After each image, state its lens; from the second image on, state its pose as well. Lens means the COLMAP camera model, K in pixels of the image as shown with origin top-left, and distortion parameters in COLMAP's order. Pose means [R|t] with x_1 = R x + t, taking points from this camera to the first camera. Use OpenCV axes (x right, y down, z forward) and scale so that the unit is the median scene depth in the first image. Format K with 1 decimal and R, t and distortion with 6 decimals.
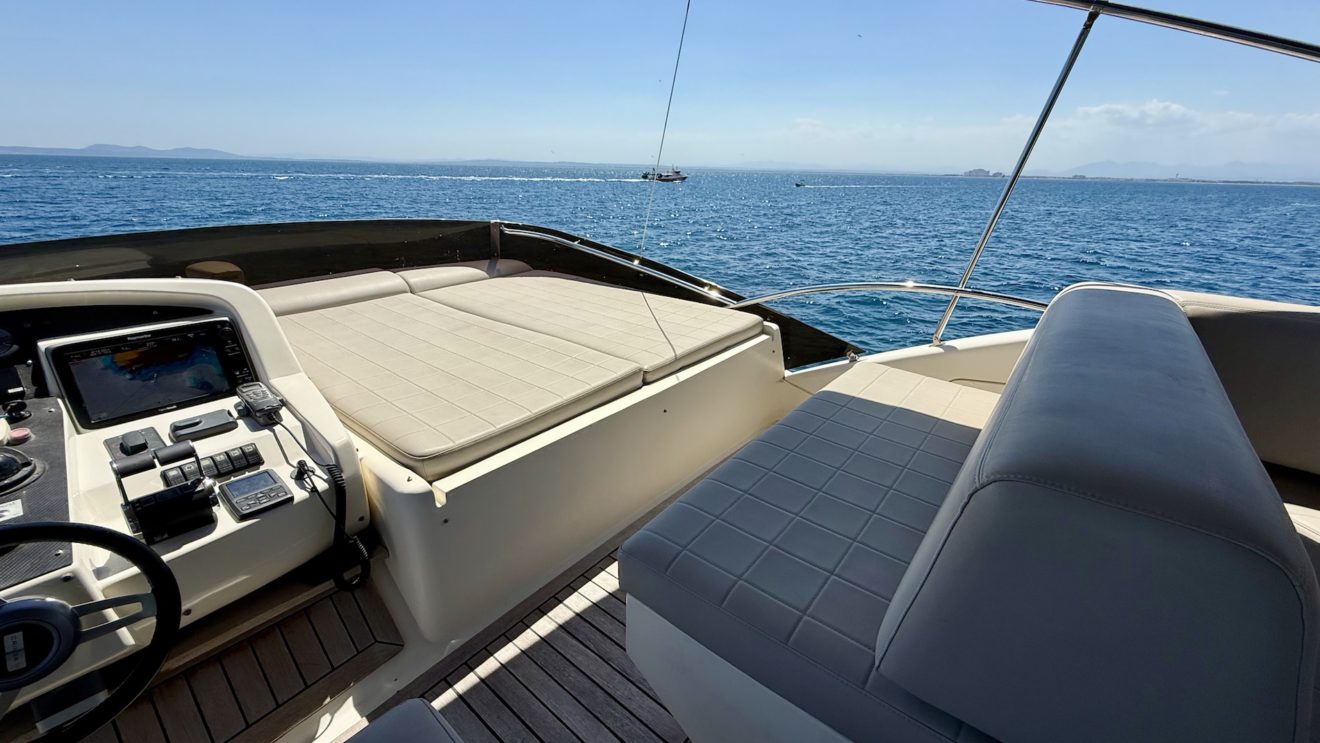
lens RADIAL K [[525.4, 0, 657.5], [0, 525.4, 368.4], [0, 0, 1]] dist [-0.001280, 0.000042]
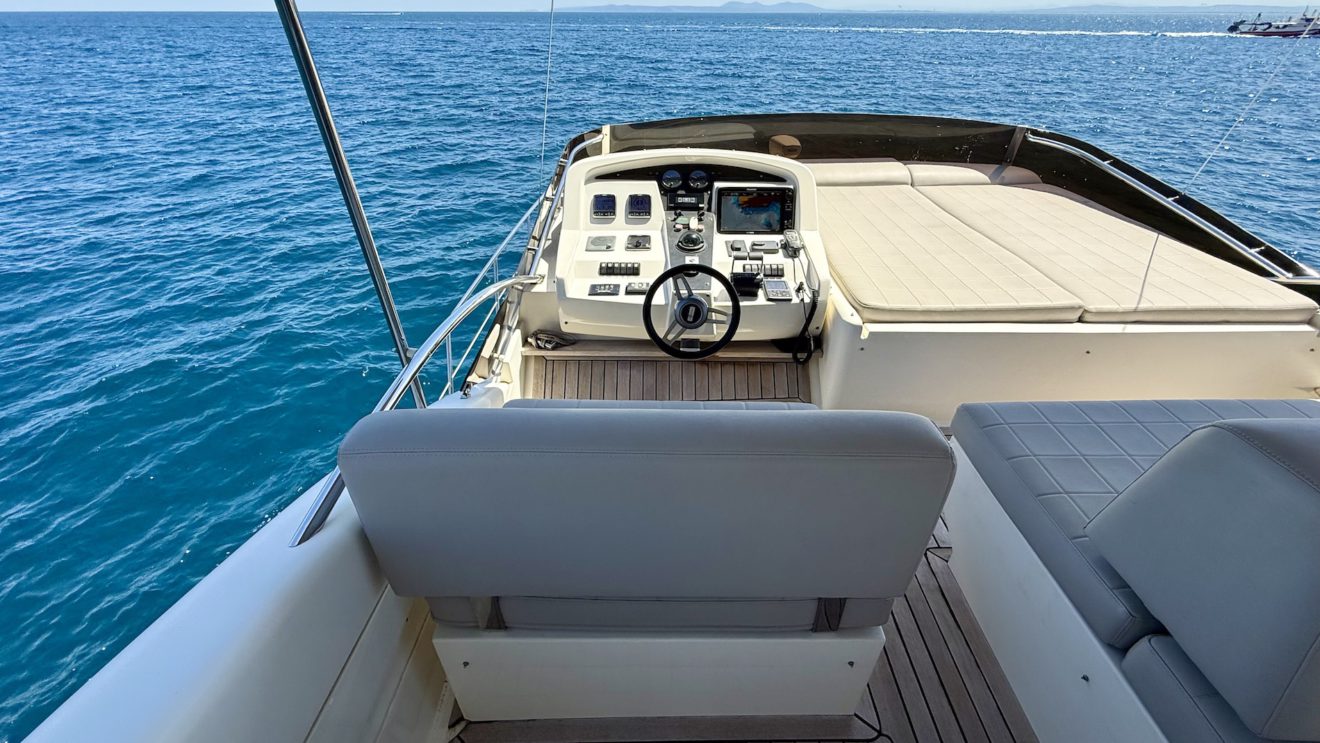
lens RADIAL K [[525.4, 0, 657.5], [0, 525.4, 368.4], [0, 0, 1]] dist [-0.001280, 0.000042]
pose [[0.628526, 0.417040, -0.656531, 0.258955], [-0.268577, 0.908549, 0.320007, 0.008892], [0.729947, -0.024804, 0.683054, -0.503237]]
